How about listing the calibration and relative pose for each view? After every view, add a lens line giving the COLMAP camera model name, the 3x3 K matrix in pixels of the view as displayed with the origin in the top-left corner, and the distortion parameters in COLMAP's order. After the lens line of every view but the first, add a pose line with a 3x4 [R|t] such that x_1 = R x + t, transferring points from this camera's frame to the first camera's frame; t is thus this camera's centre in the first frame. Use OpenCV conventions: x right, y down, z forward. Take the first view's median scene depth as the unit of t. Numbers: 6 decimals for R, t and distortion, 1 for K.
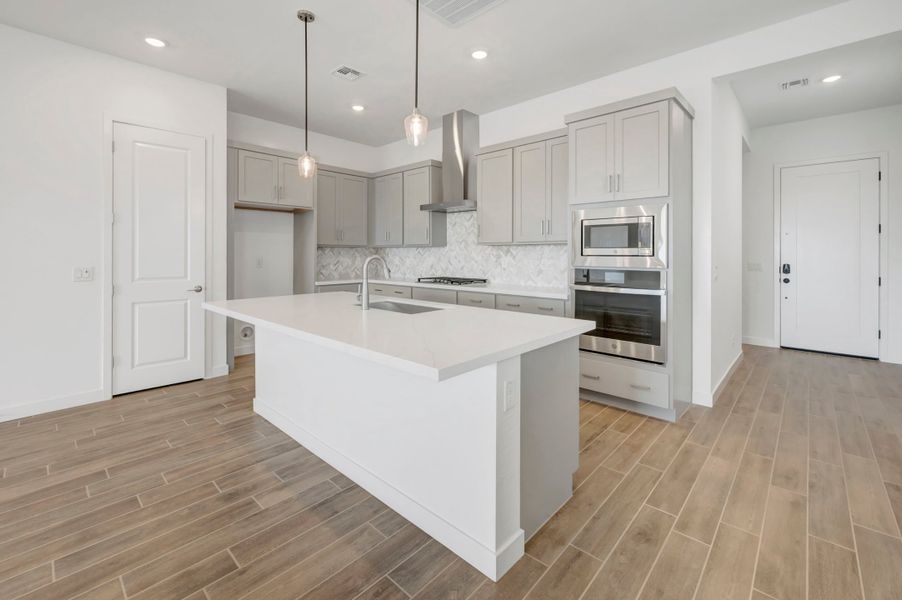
lens RADIAL K [[388.5, 0, 451.2], [0, 388.5, 253.3], [0, 0, 1]] dist [-0.000807, 0.000380]
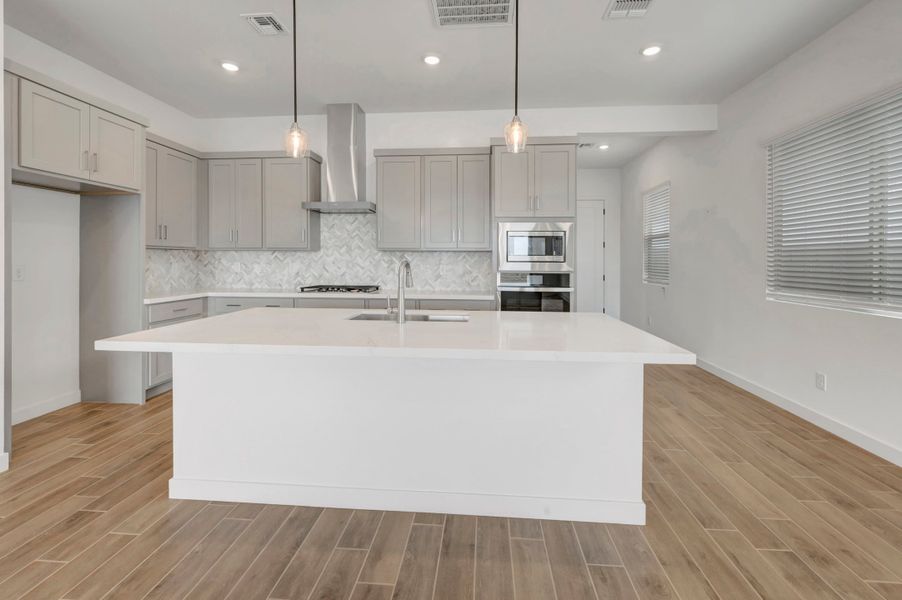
lens RADIAL K [[385.7, 0, 452.7], [0, 385.7, 261.6], [0, 0, 1]] dist [0.002499, 0.000784]
pose [[0.786590, 0.001063, 0.617475, -0.525140], [-0.005145, 0.999975, 0.004833, 0.001396], [-0.617454, -0.006978, 0.786576, 0.192541]]
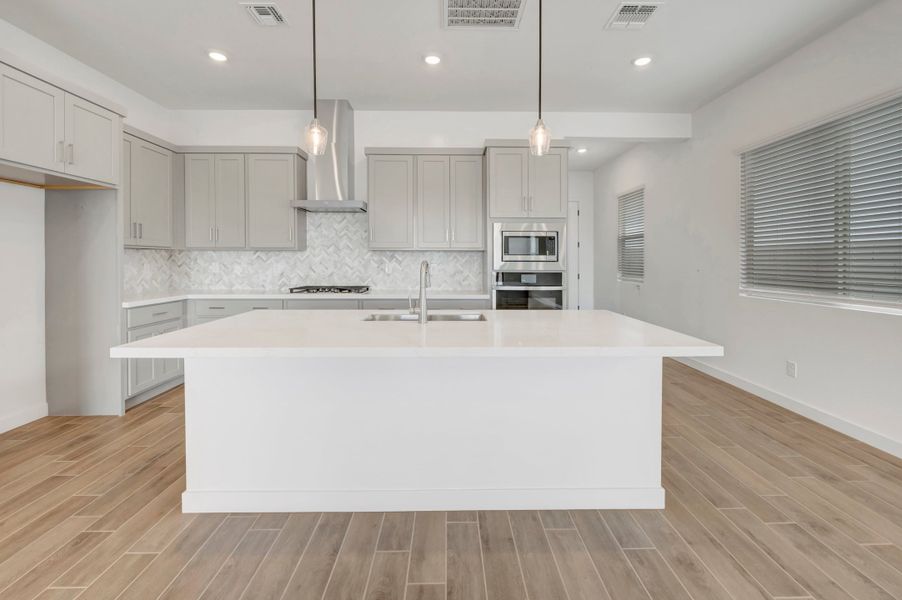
lens RADIAL K [[385.5, 0, 451.7], [0, 385.5, 261.9], [0, 0, 1]] dist [0.001753, -0.000071]
pose [[0.723276, -0.001654, 0.690557, -0.609315], [-0.003455, 0.999976, 0.006014, 0.001622], [-0.690551, -0.006736, 0.723253, 0.258998]]
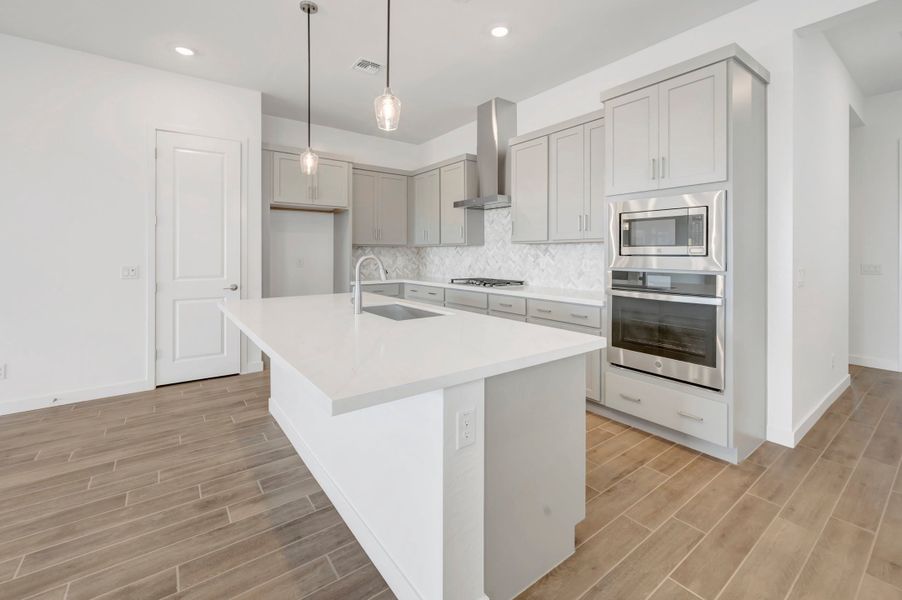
lens RADIAL K [[388.5, 0, 451.2], [0, 388.5, 253.3], [0, 0, 1]] dist [-0.000807, 0.000380]
pose [[0.983663, -0.000890, -0.180016, 0.129609], [0.001093, 0.999999, 0.001025, 0.000298], [0.180015, -0.001205, 0.983663, 0.100450]]
